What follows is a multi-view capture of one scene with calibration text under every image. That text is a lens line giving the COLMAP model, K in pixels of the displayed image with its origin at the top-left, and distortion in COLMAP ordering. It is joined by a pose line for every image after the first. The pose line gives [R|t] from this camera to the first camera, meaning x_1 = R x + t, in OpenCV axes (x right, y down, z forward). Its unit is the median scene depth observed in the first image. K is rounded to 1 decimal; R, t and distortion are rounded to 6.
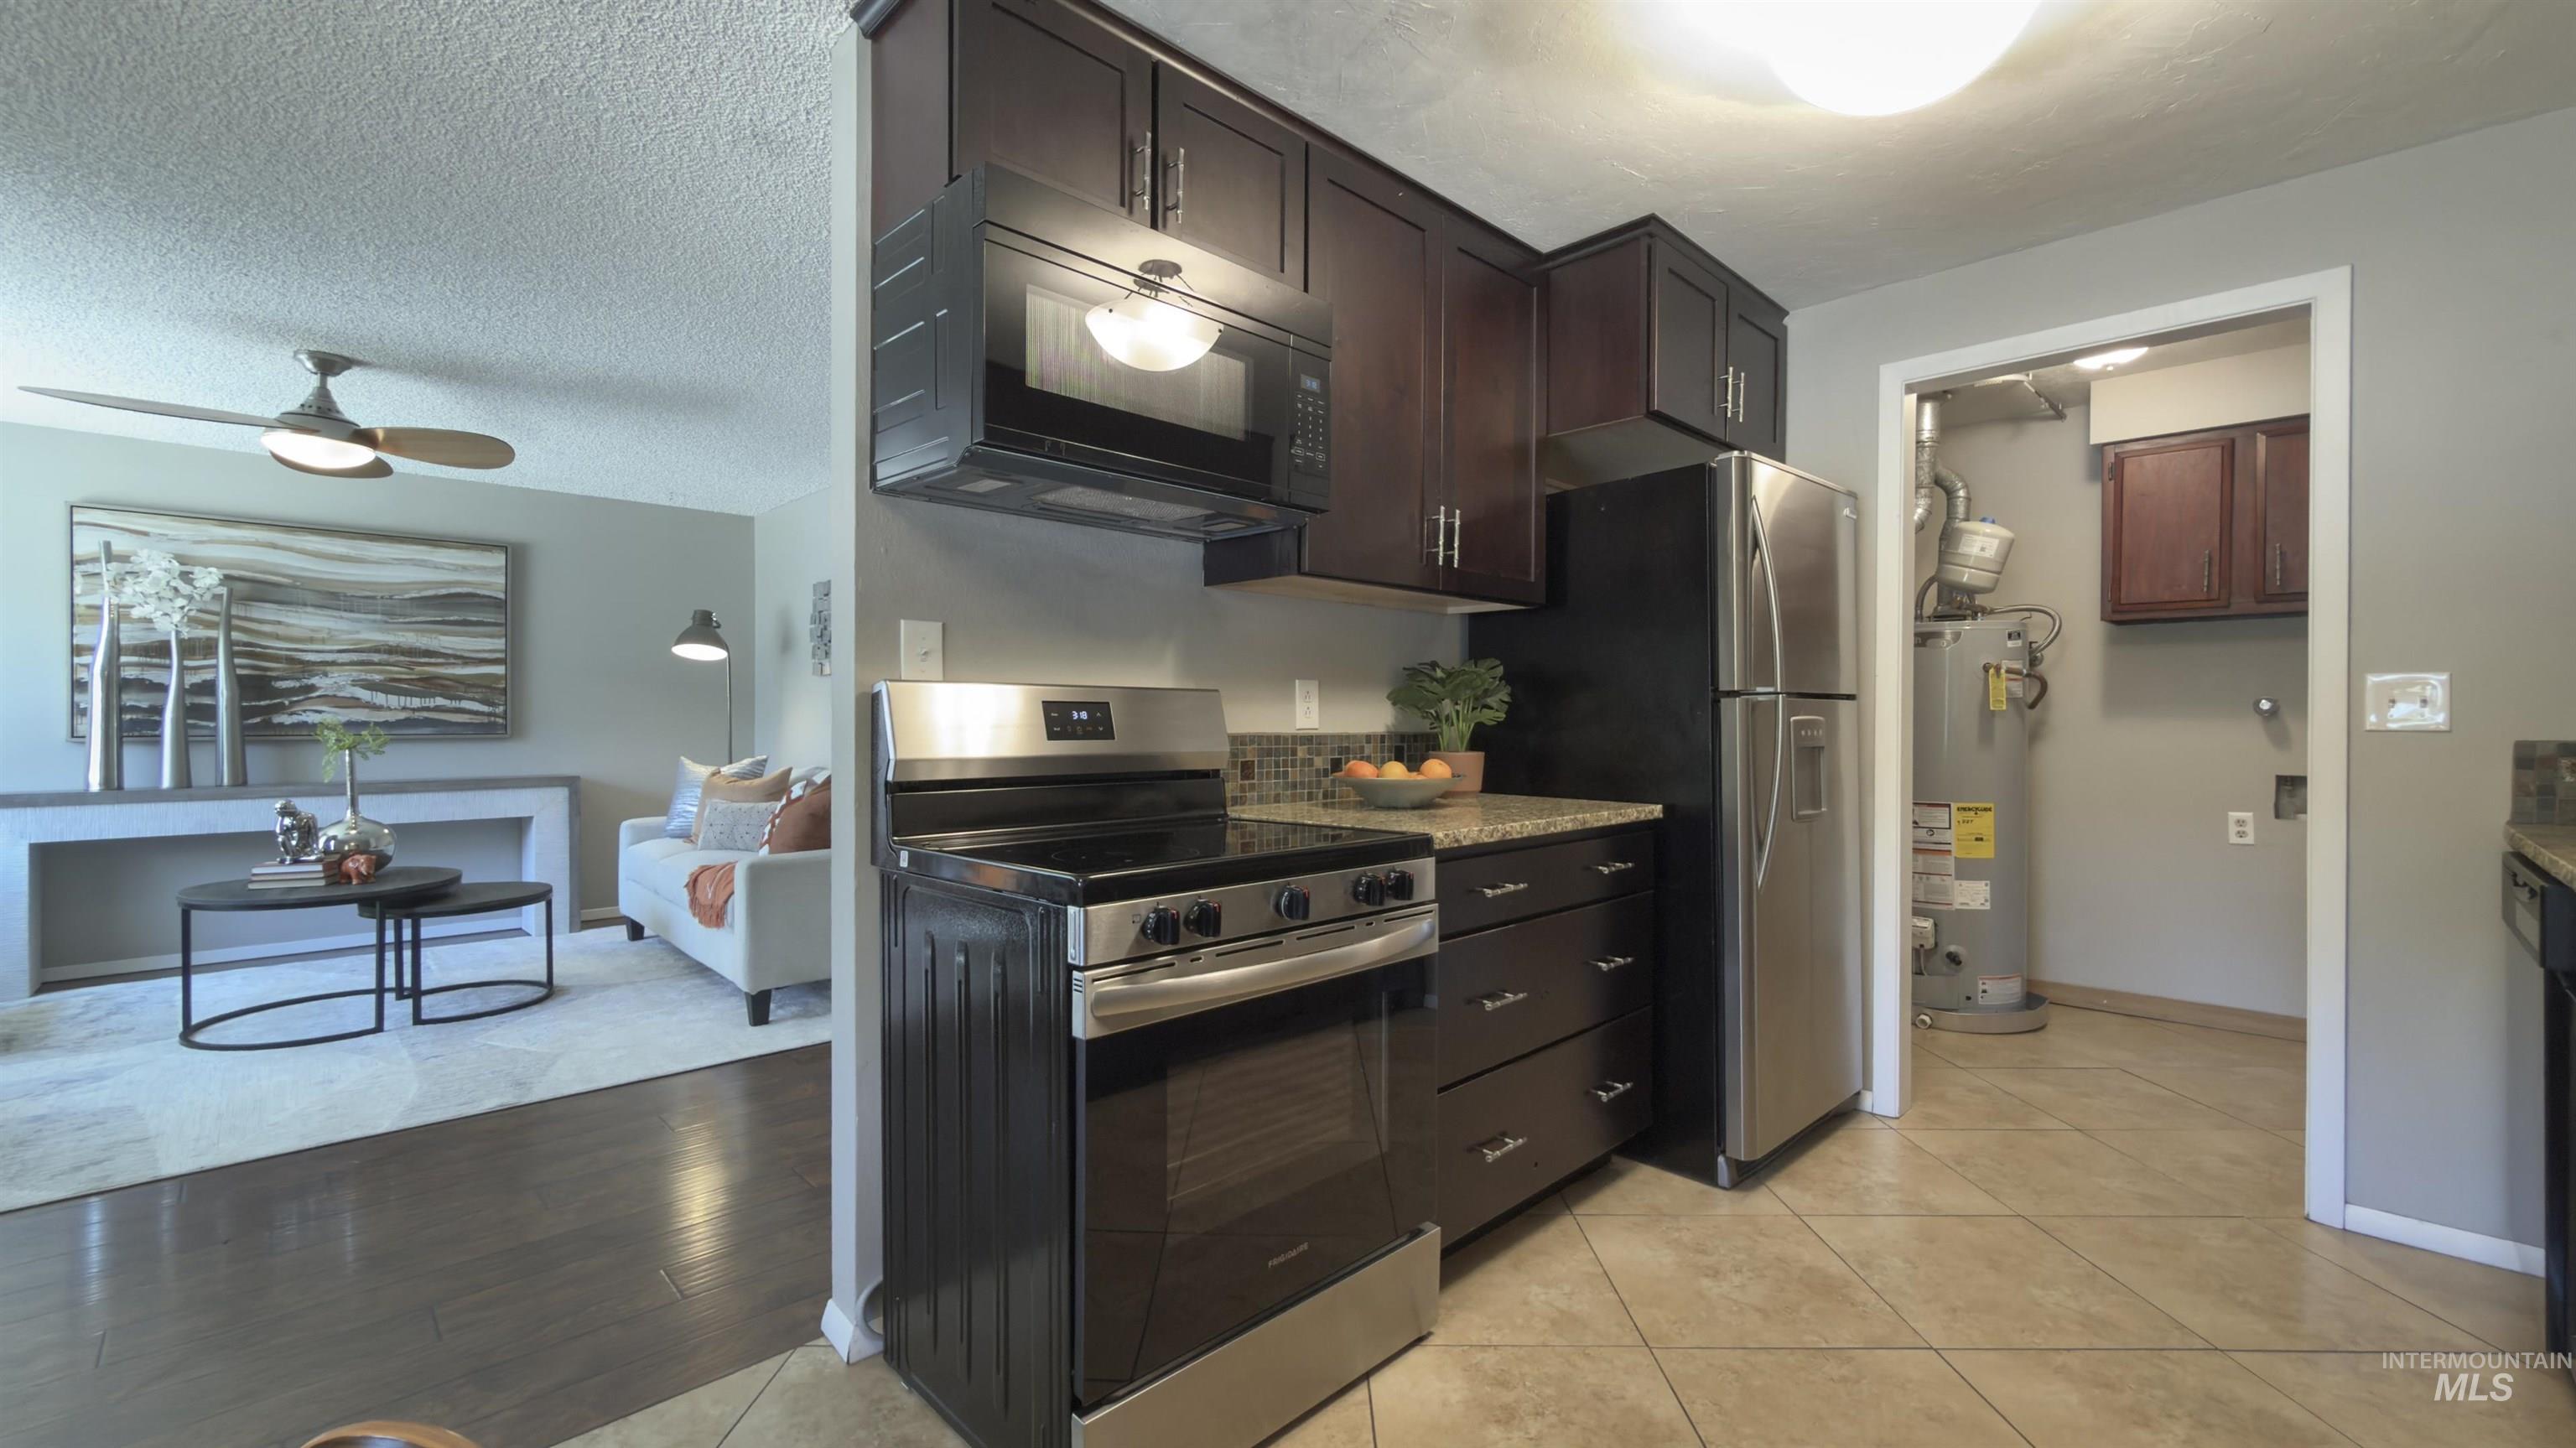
lens RADIAL K [[1048.1, 0, 1277.7], [0, 1048.1, 724.0], [0, 0, 1]] dist [0.000333, -0.000007]
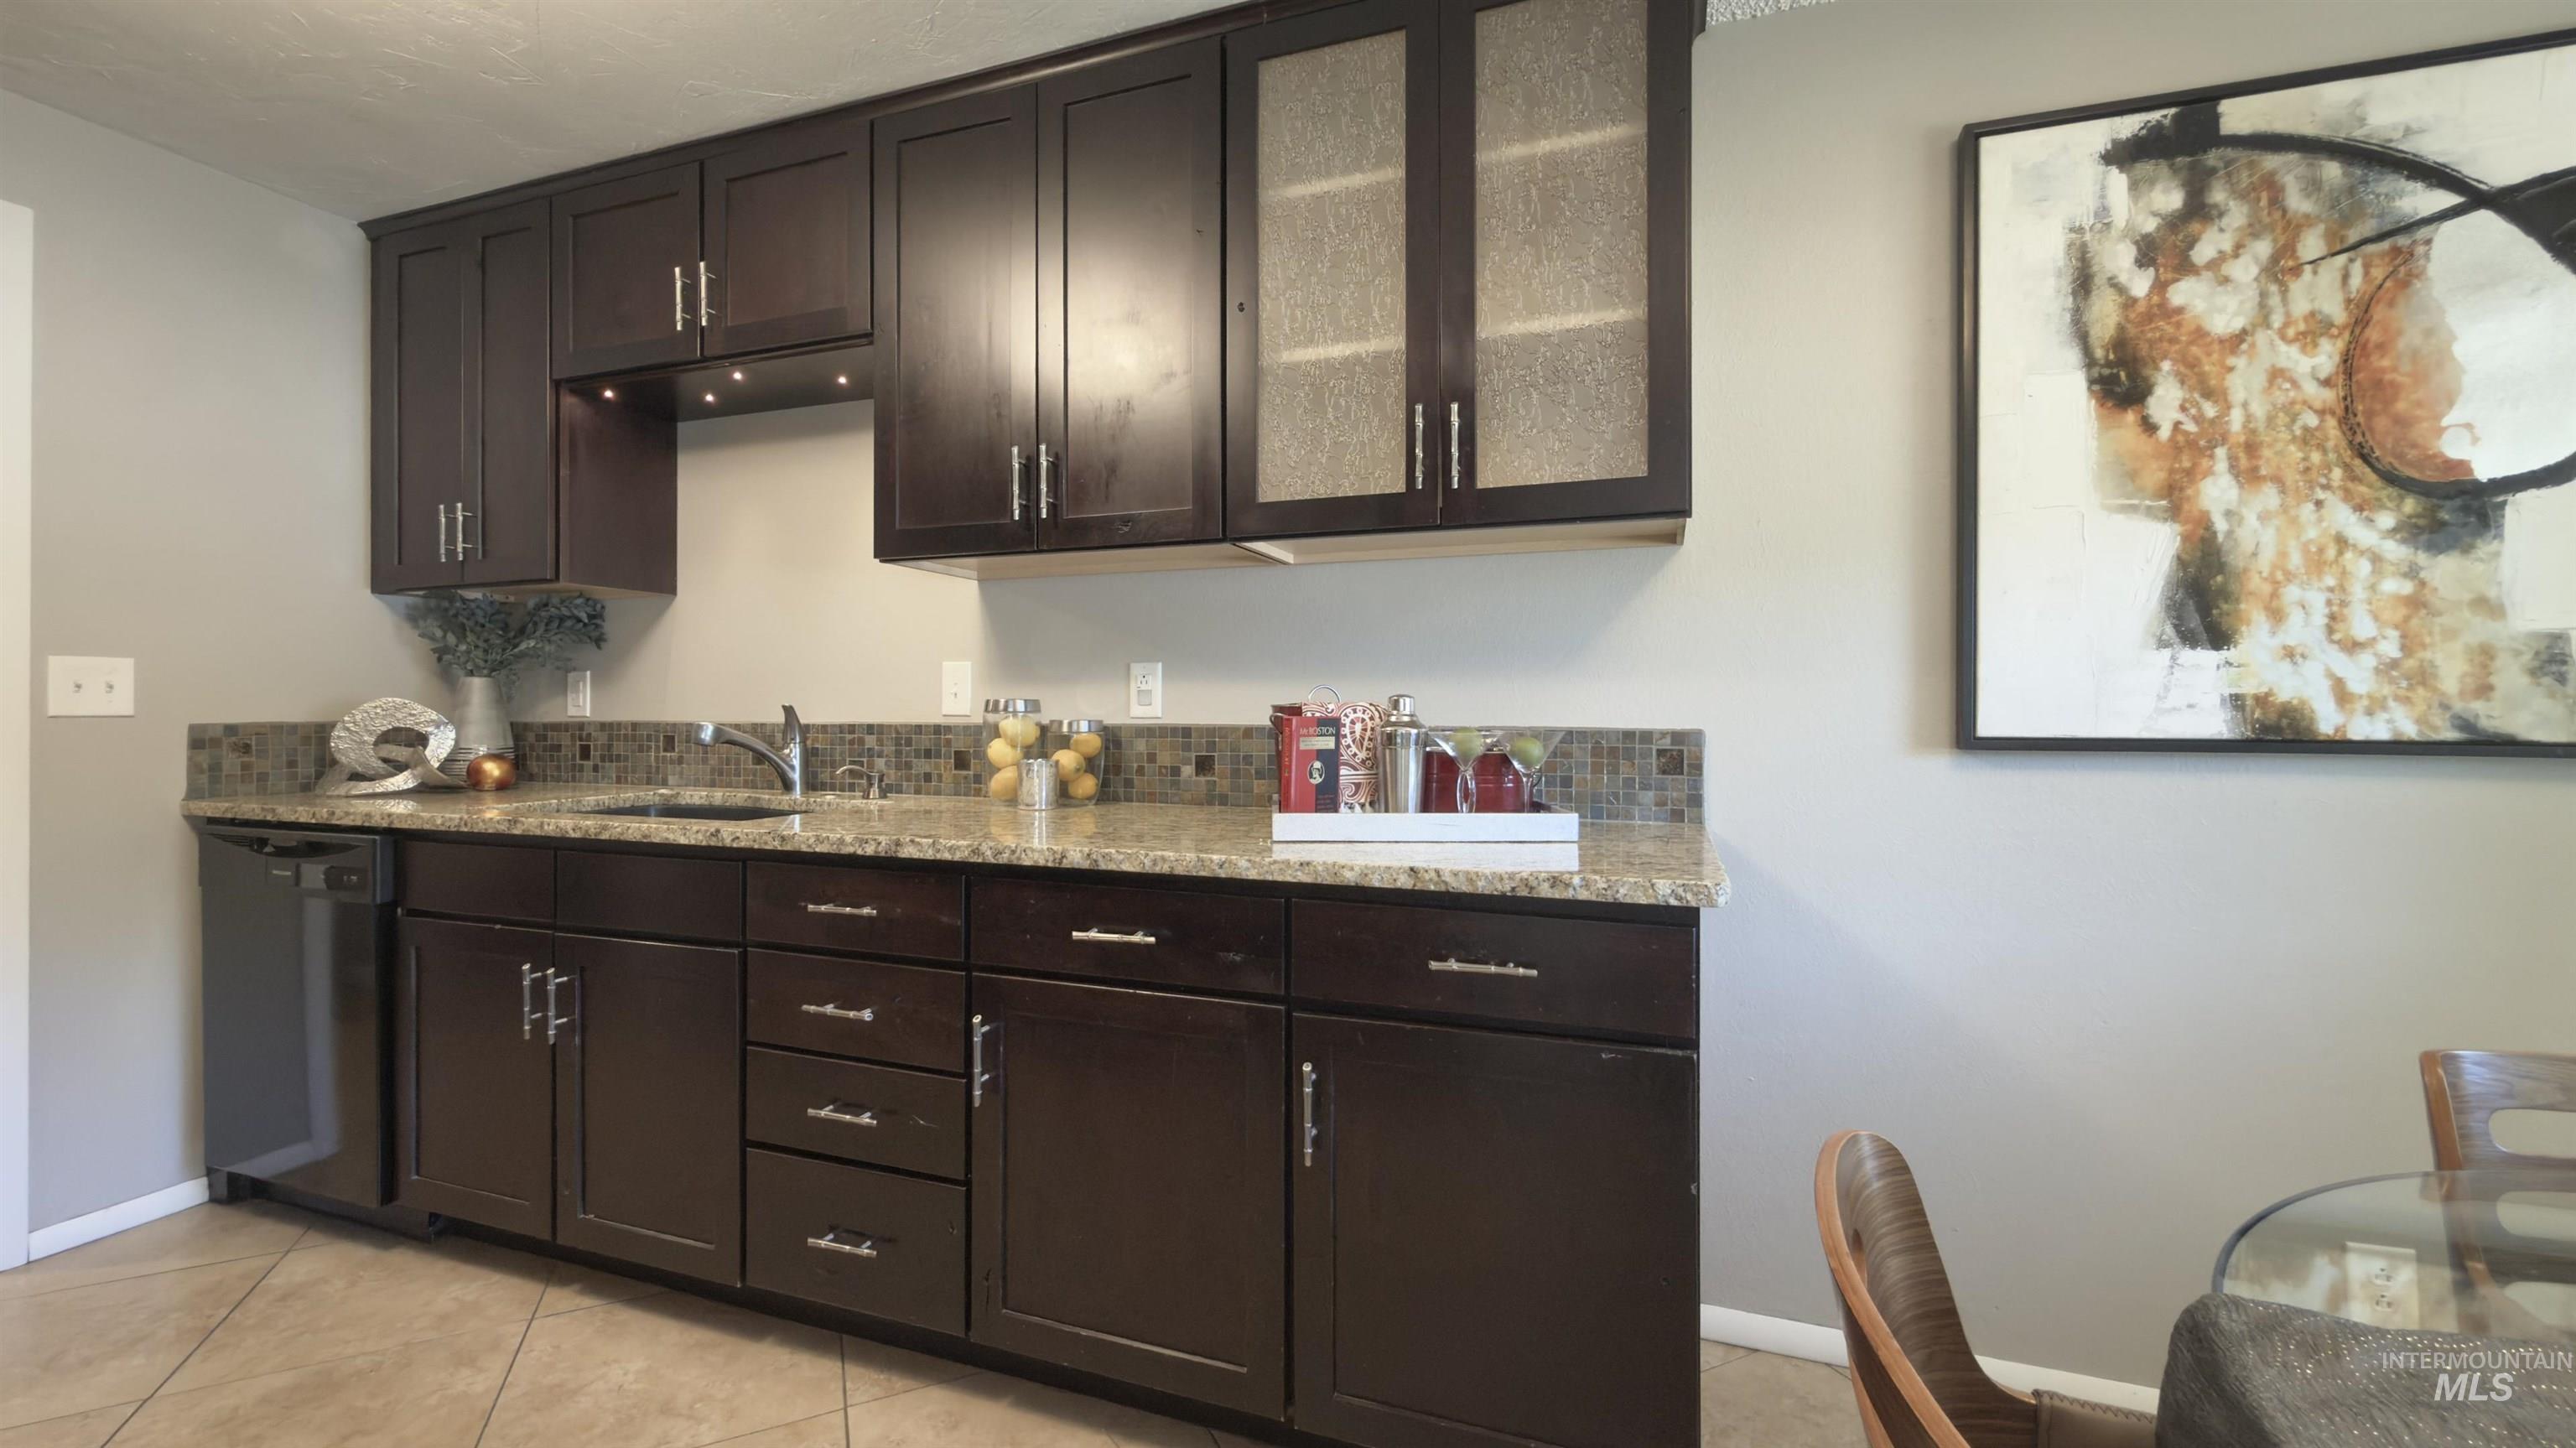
lens RADIAL K [[1048.1, 0, 1305.3], [0, 1048.1, 701.8], [0, 0, 1]] dist [0.000333, -0.000007]
pose [[-0.437870, 0.002876, 0.899034, -0.146952], [0.002321, 0.999995, -0.002069, -0.001178], [-0.899035, 0.001180, -0.437875, 0.199808]]
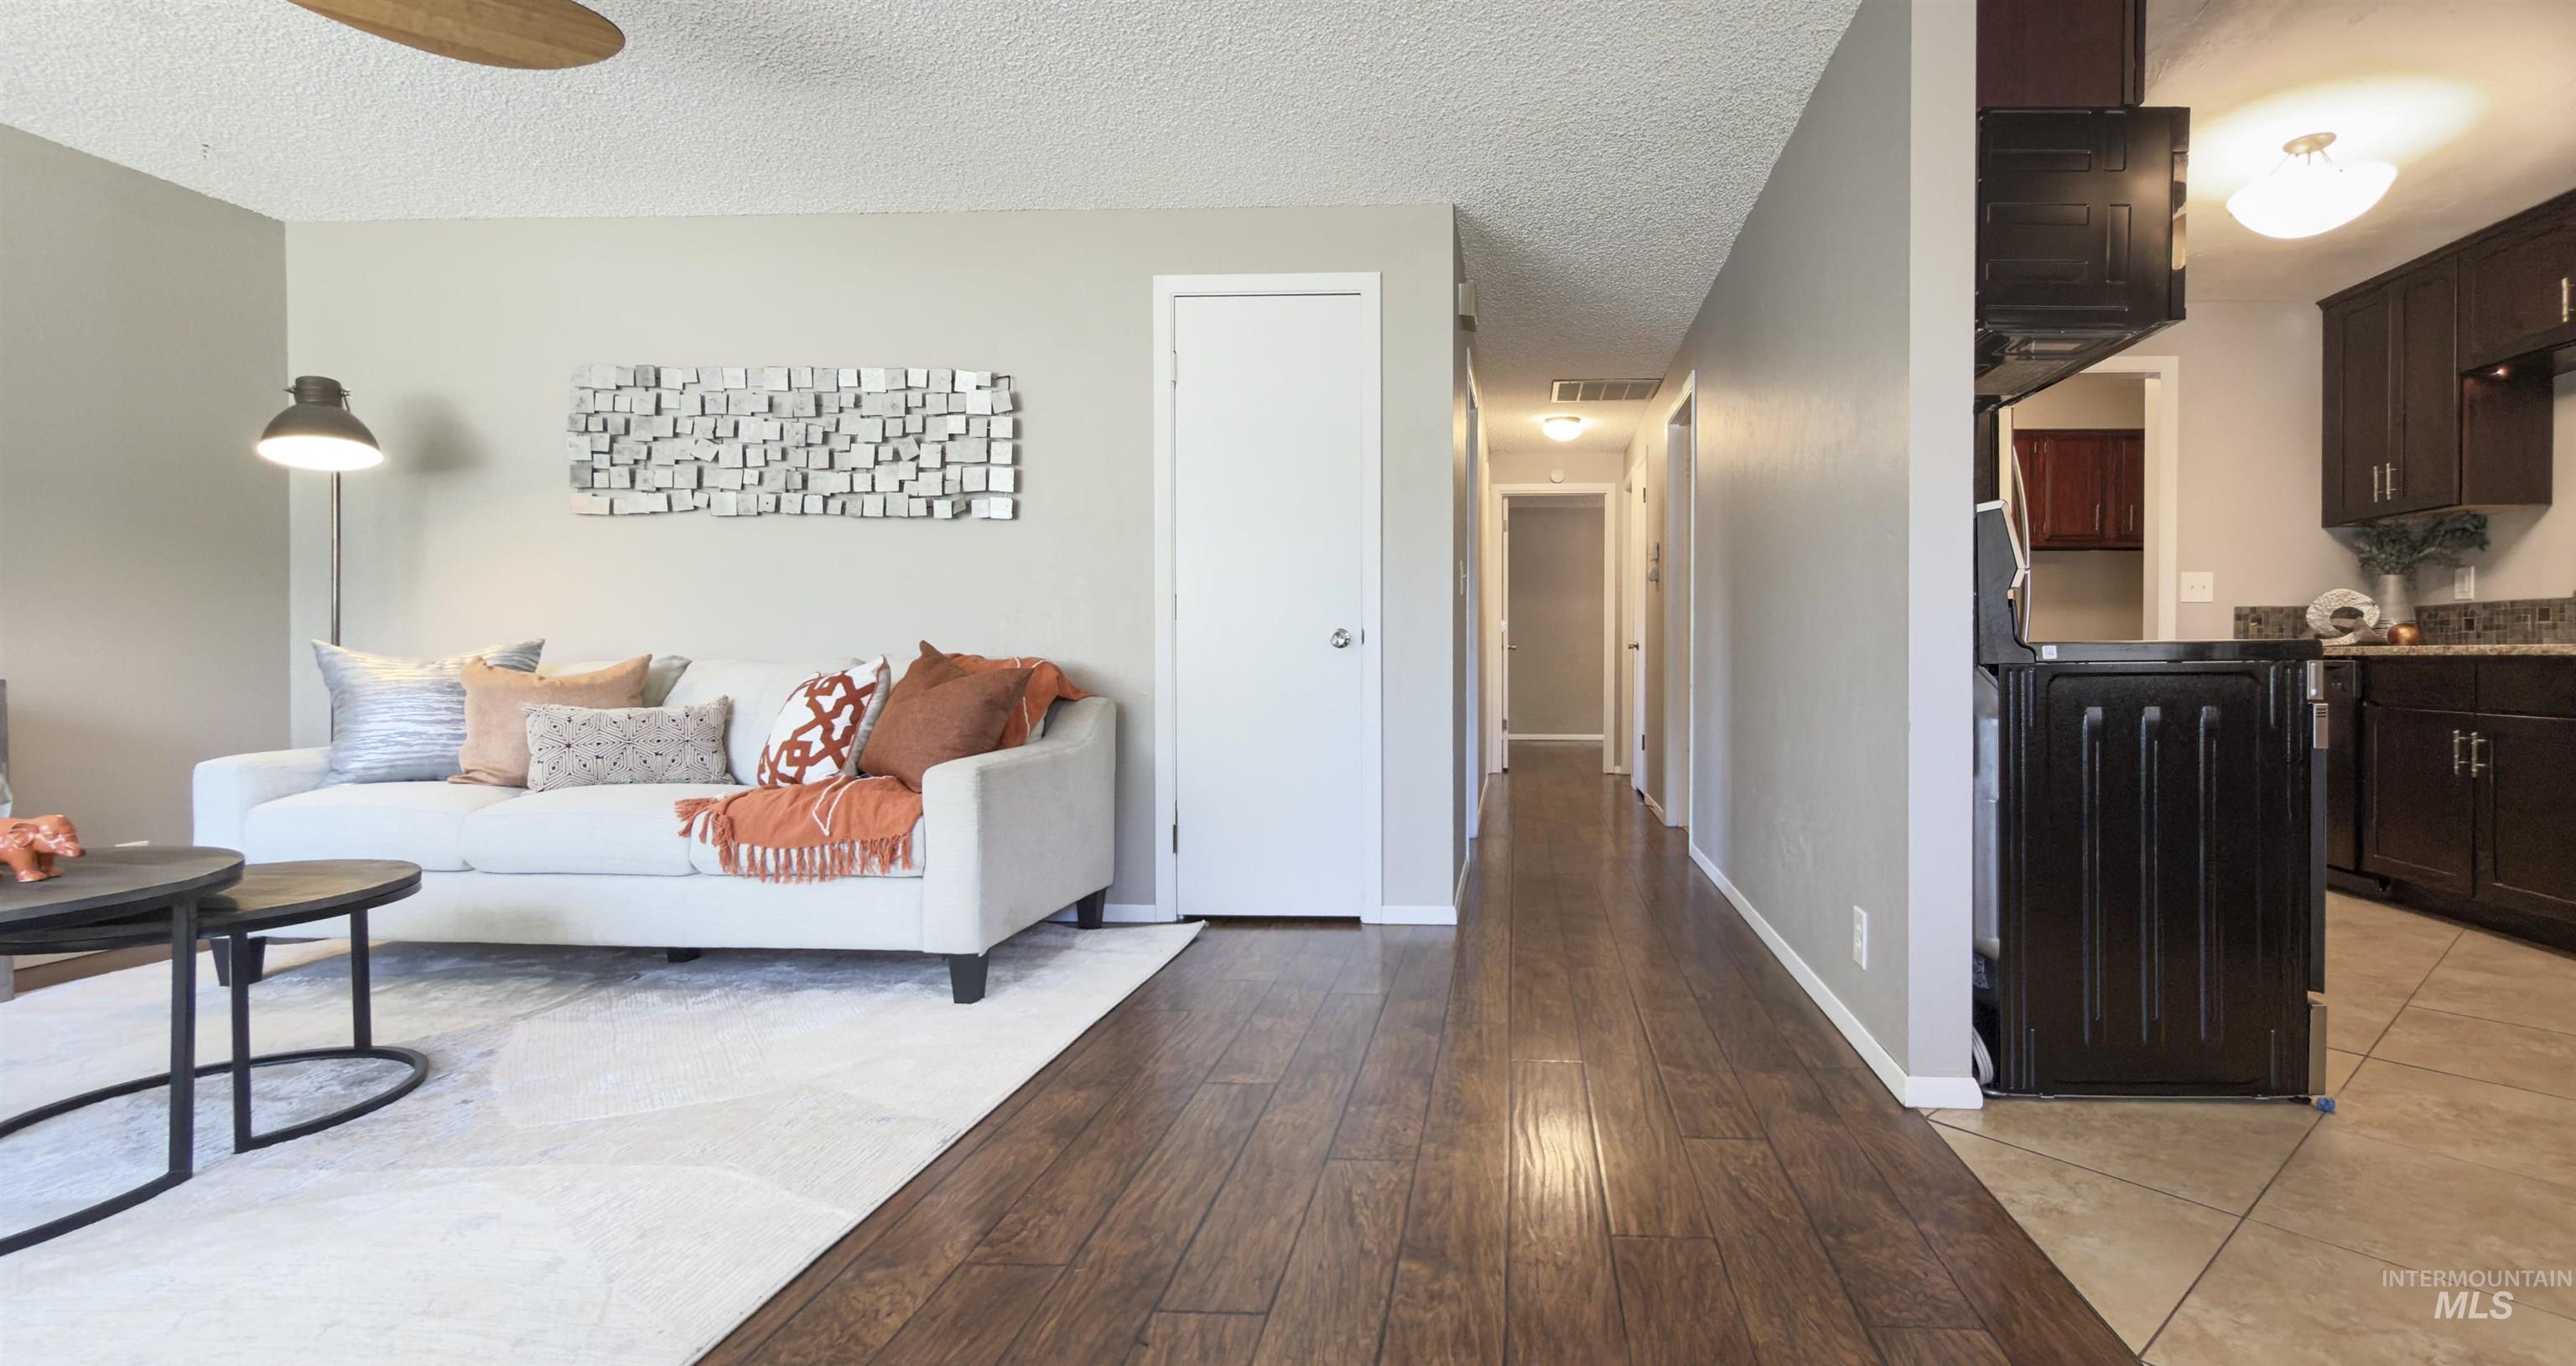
lens RADIAL K [[1109.1, 0, 1464.4], [0, 1109.1, 665.5], [0, 0, 1]] dist [0.004963, -0.000888]
pose [[0.732176, -0.008180, 0.681066, -0.648976], [0.002046, 0.999950, 0.009810, 0.049290], [-0.681112, -0.005790, 0.732156, 0.201783]]
